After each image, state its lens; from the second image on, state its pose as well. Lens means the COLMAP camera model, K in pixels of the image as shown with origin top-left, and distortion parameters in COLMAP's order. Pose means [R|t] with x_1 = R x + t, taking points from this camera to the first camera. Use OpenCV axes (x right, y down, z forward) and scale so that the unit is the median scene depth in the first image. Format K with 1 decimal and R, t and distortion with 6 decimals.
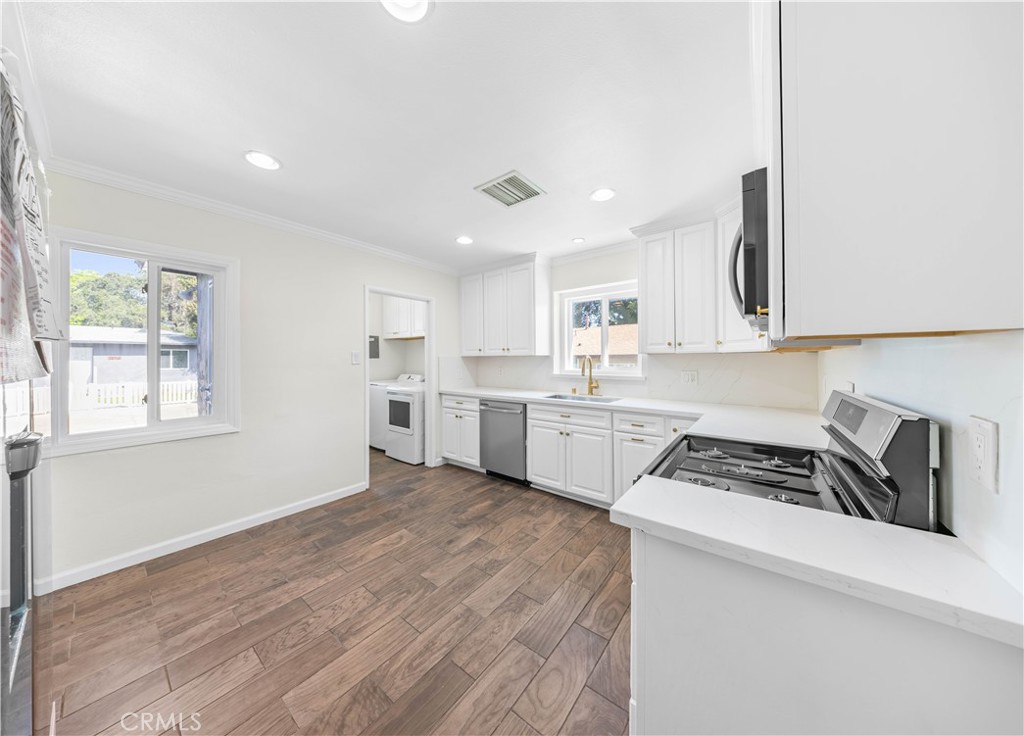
lens RADIAL K [[322.4, 0, 527.7], [0, 322.4, 357.9], [0, 0, 1]] dist [-0.000564, -0.000084]
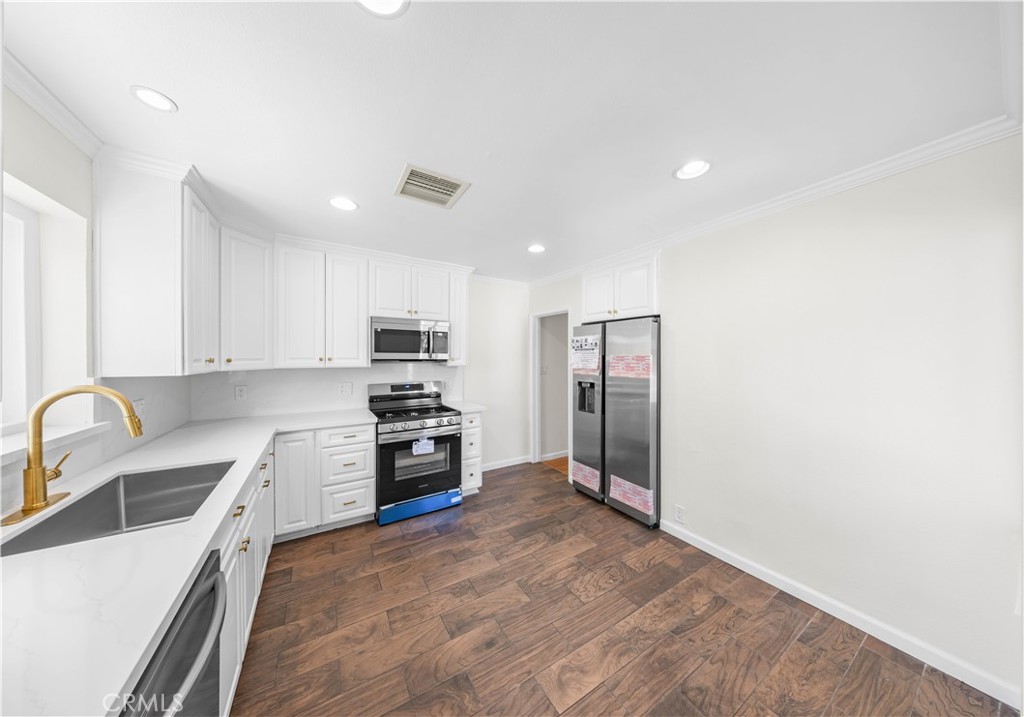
lens RADIAL K [[316.0, 0, 512.0], [0, 316.0, 358.5], [0, 0, 1]] dist [0.000484, -0.000054]
pose [[-0.926047, 0.001130, 0.377407, -0.527840], [0.001795, 0.999997, 0.001412, -0.052650], [-0.377405, 0.001985, -0.926046, 1.566329]]
